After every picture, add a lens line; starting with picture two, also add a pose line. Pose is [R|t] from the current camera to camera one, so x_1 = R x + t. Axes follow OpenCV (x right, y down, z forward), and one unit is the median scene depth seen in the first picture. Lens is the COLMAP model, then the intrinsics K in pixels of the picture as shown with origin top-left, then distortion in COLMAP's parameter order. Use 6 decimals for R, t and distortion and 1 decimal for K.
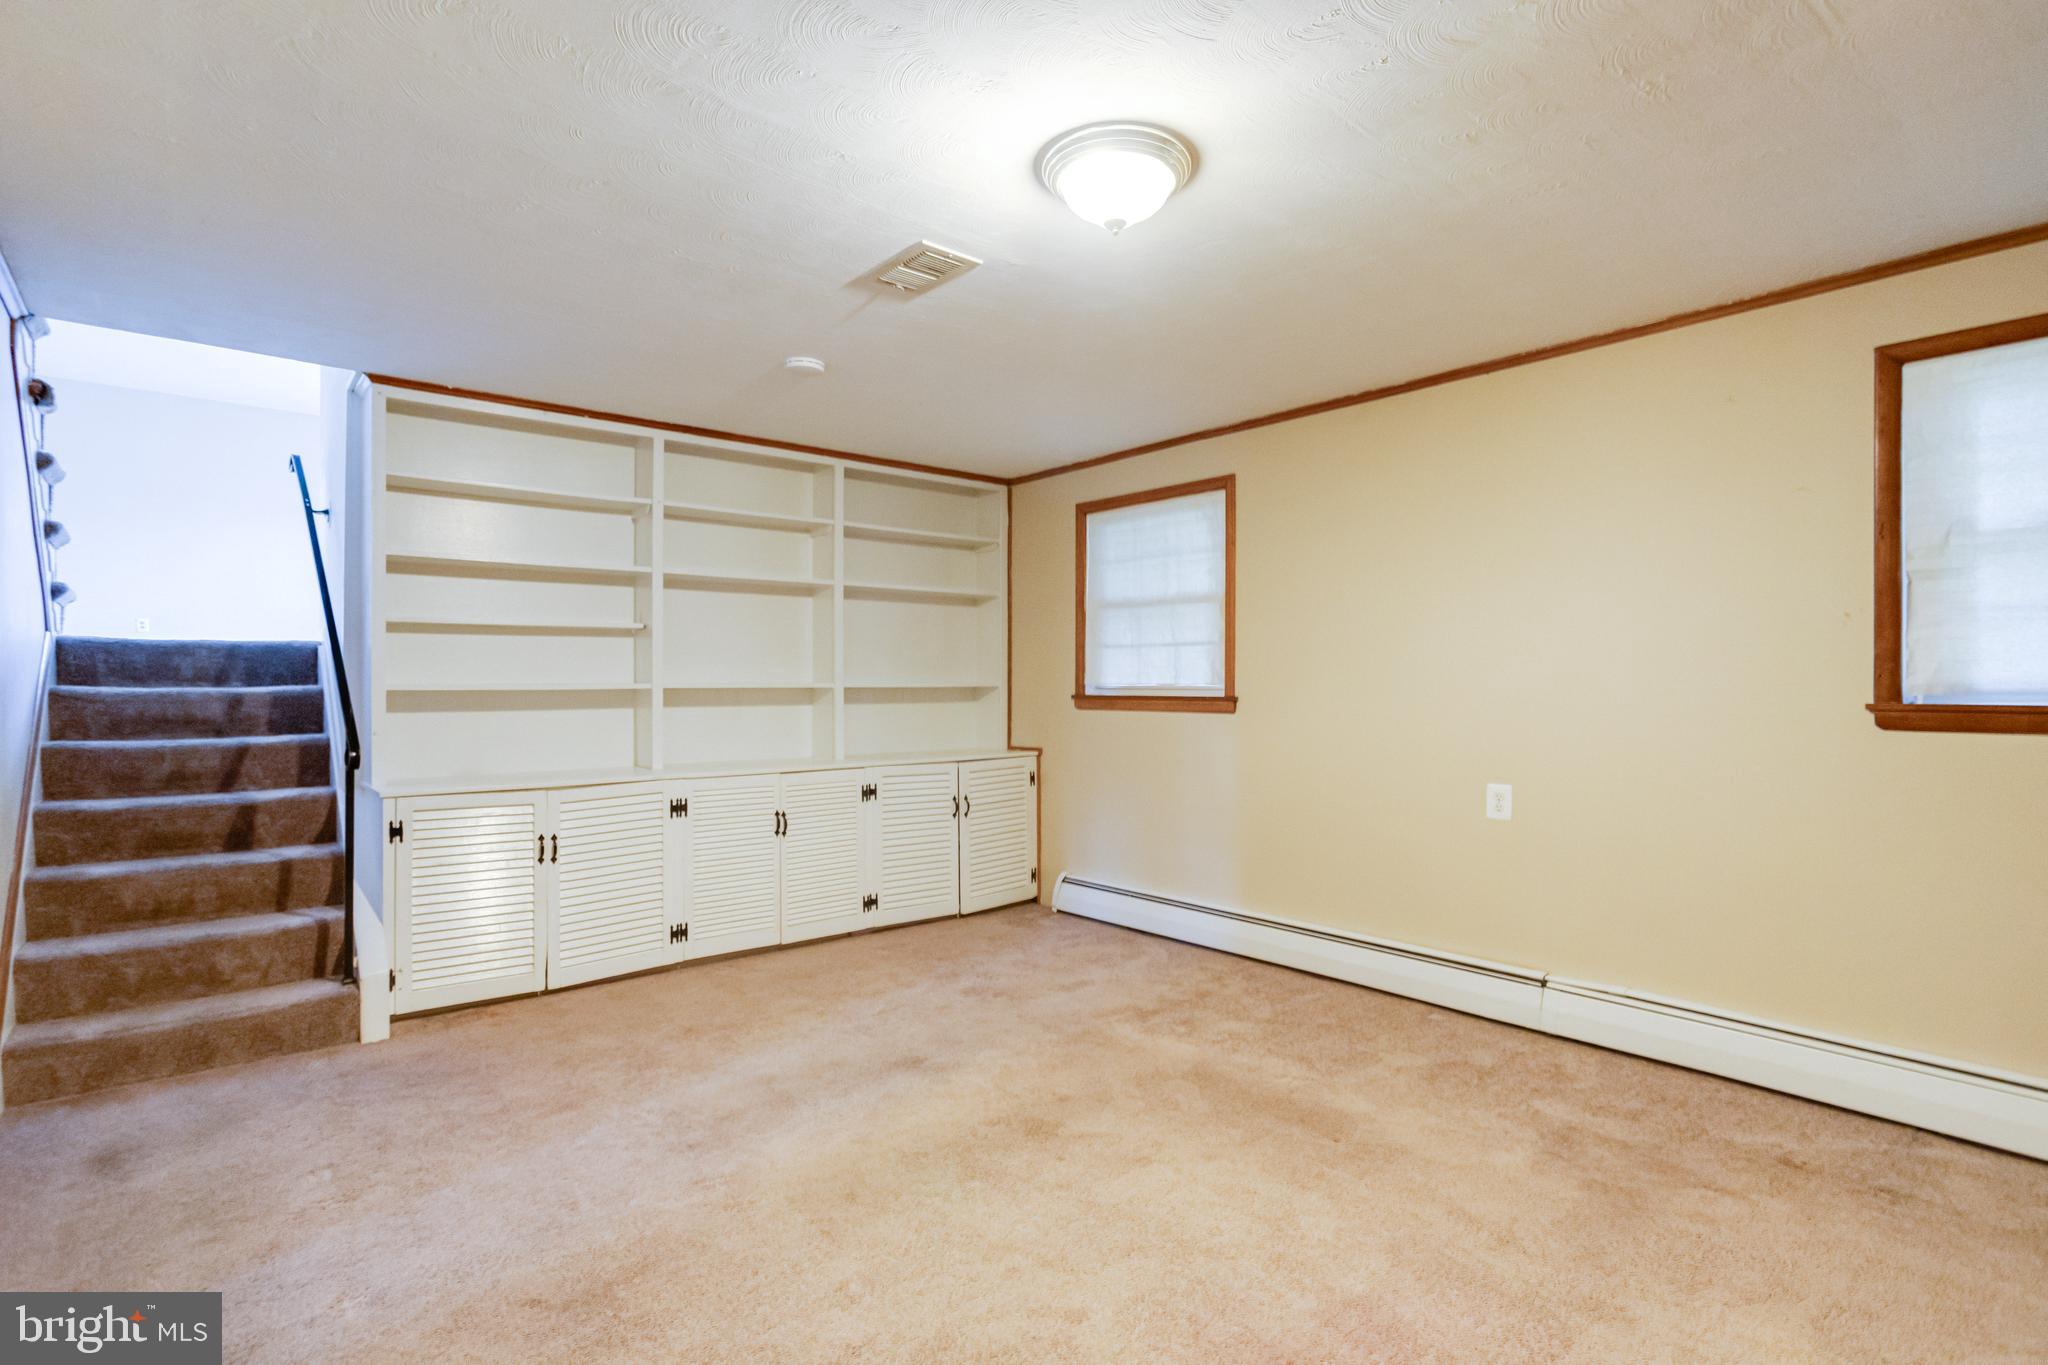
lens RADIAL K [[974.5, 0, 1023.1], [0, 974.5, 698.2], [0, 0, 1]] dist [-0.011213, -0.000215]
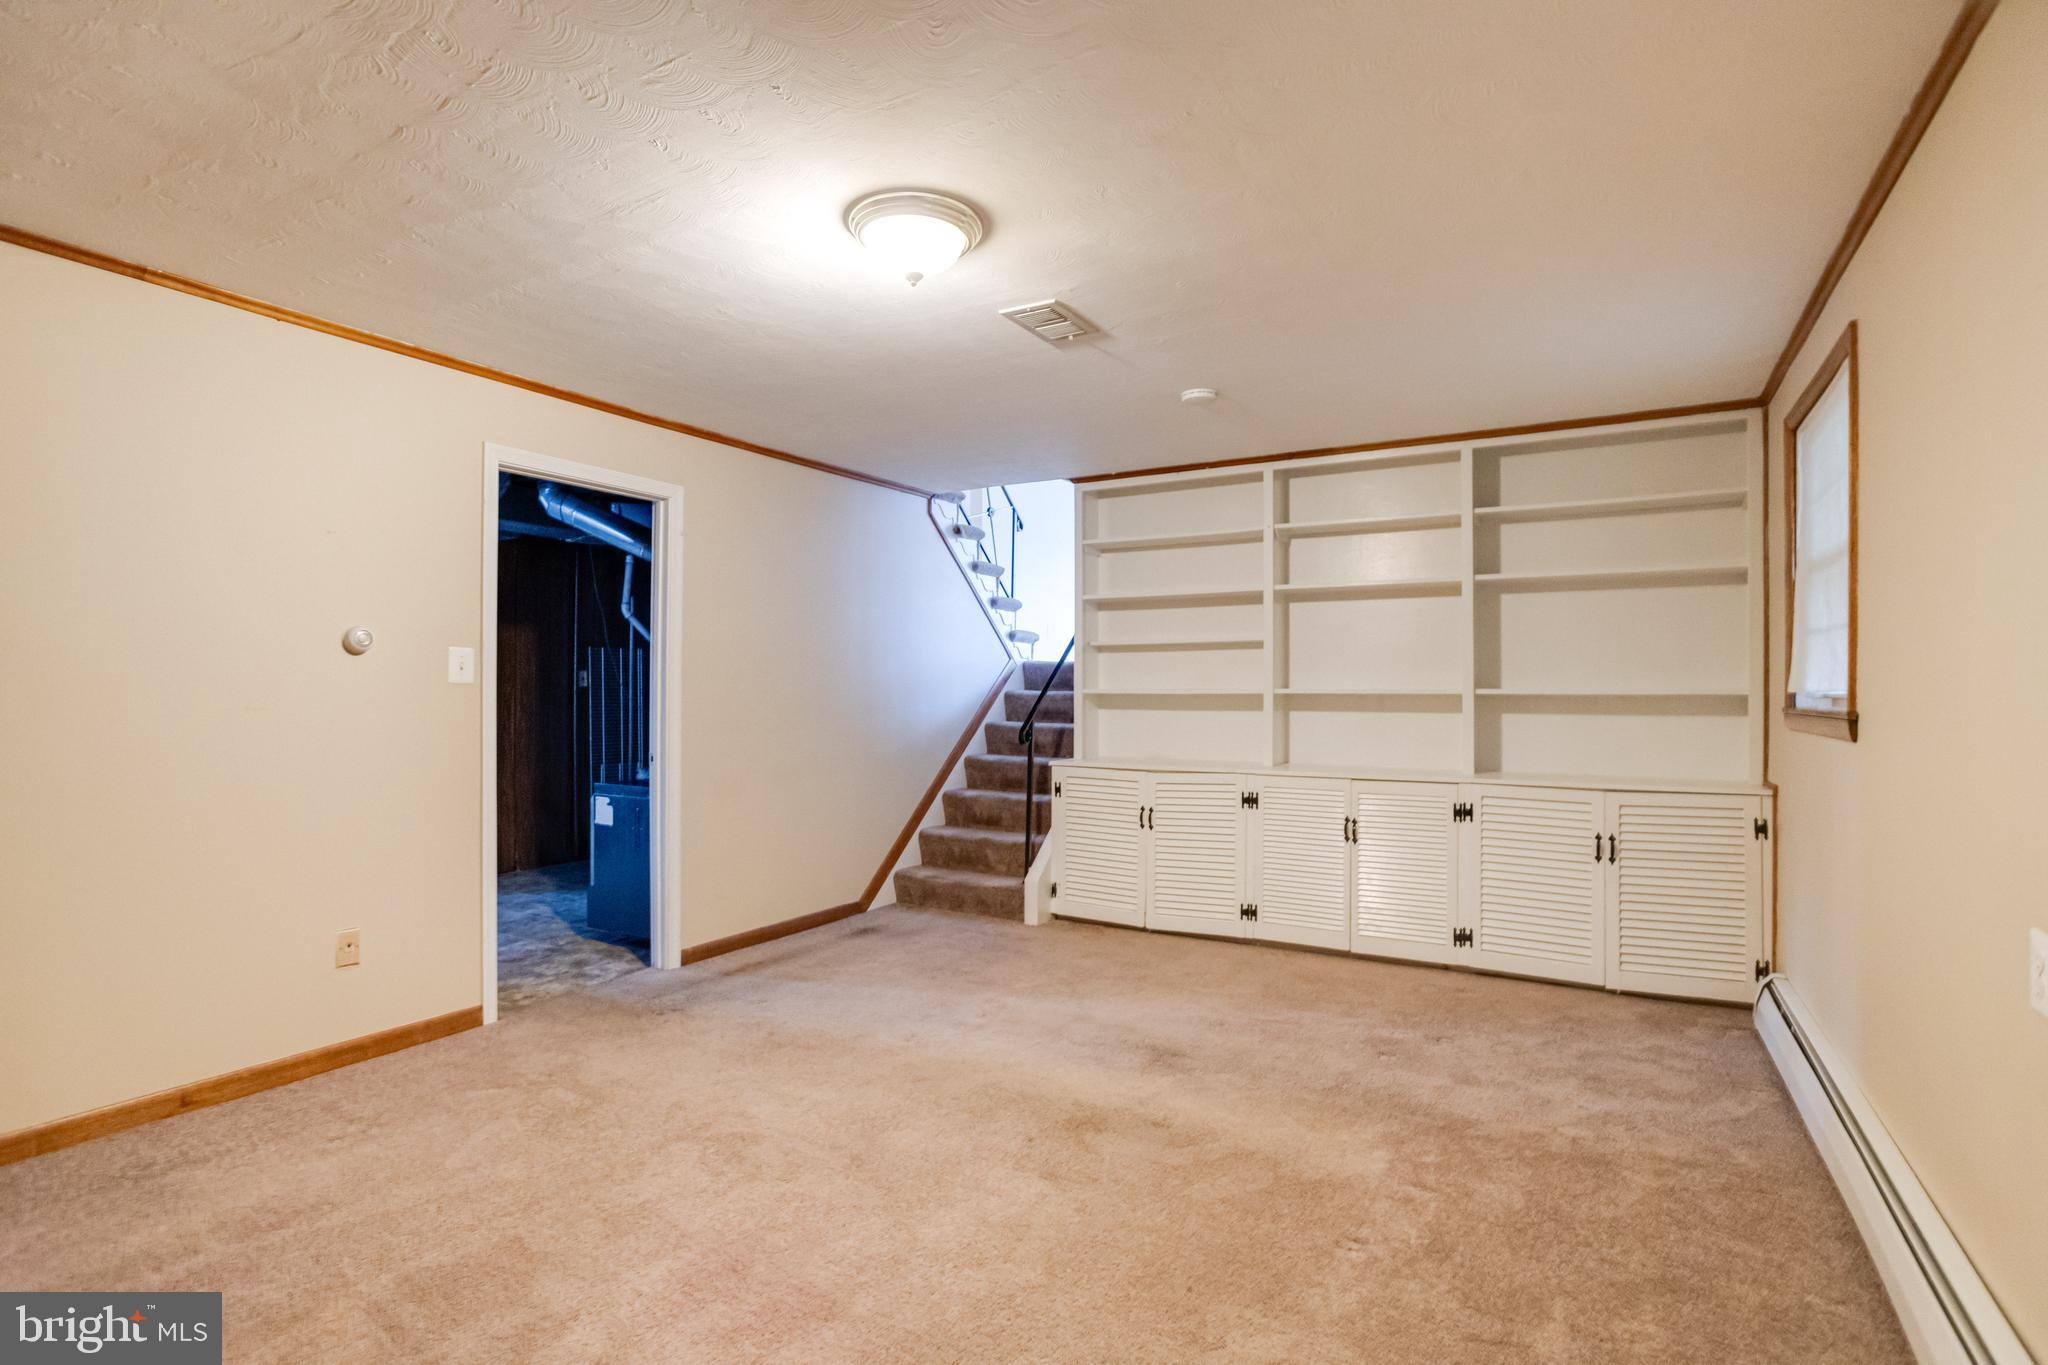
lens RADIAL K [[985.6, 0, 1024.9], [0, 985.6, 684.4], [0, 0, 1]] dist [-0.042618, 0.024865]
pose [[0.338147, 0.006168, -0.941073, 0.682728], [-0.006010, 0.999972, 0.004394, -0.028296], [0.941074, 0.004170, 0.338175, 0.394423]]
